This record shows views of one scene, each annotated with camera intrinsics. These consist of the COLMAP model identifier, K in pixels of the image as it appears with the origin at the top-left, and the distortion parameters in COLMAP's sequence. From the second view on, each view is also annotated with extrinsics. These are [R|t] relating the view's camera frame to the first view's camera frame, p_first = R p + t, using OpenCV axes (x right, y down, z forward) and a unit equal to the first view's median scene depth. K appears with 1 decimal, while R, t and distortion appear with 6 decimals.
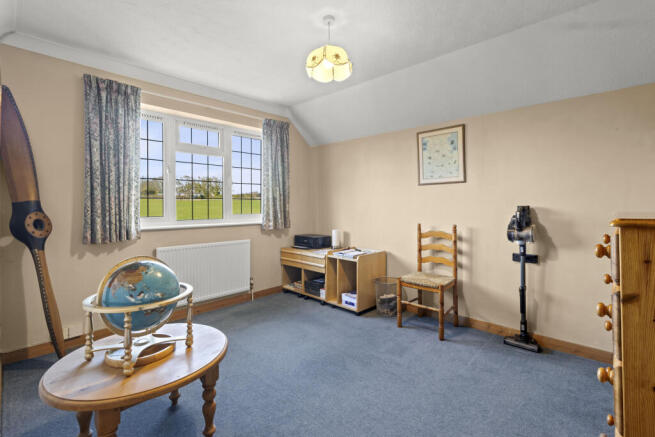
lens RADIAL K [[310.6, 0, 331.4], [0, 310.6, 204.7], [0, 0, 1]] dist [0.001068, 0.000120]
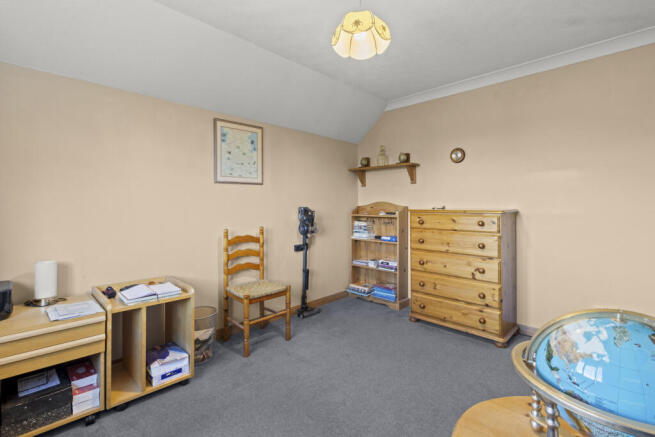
lens RADIAL K [[310.6, 0, 331.4], [0, 310.6, 204.7], [0, 0, 1]] dist [0.001068, 0.000120]
pose [[0.006281, 0.001273, 0.999979, -0.572037], [0.005228, 0.999985, -0.001306, -0.002544], [-0.999967, 0.005236, 0.006274, 0.739553]]
